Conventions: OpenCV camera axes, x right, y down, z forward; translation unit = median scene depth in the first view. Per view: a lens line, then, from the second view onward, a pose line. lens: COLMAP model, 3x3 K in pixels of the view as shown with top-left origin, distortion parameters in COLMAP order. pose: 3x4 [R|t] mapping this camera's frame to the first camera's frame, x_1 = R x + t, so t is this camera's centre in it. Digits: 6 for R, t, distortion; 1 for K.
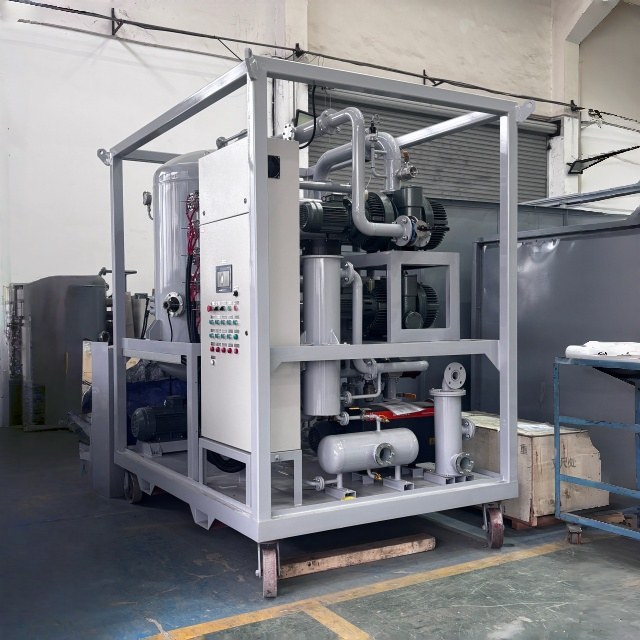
lens RADIAL K [[760.9, 0, 320.0], [0, 760.9, 320.0], [0, 0, 1]] dist [0.089324, -0.037942]
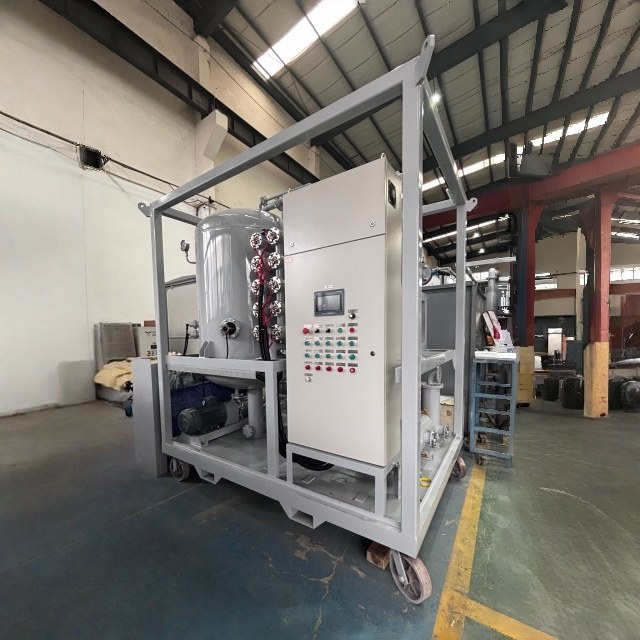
lens RADIAL K [[302.7, 0, 318.3], [0, 302.7, 348.0], [0, 0, 1]] dist [0.001281, 0.000676]
pose [[0.919593, -0.030775, 0.391666, -0.280839], [0.015967, 0.999031, 0.041008, -0.007651], [-0.392549, -0.031457, 0.919193, 0.553691]]
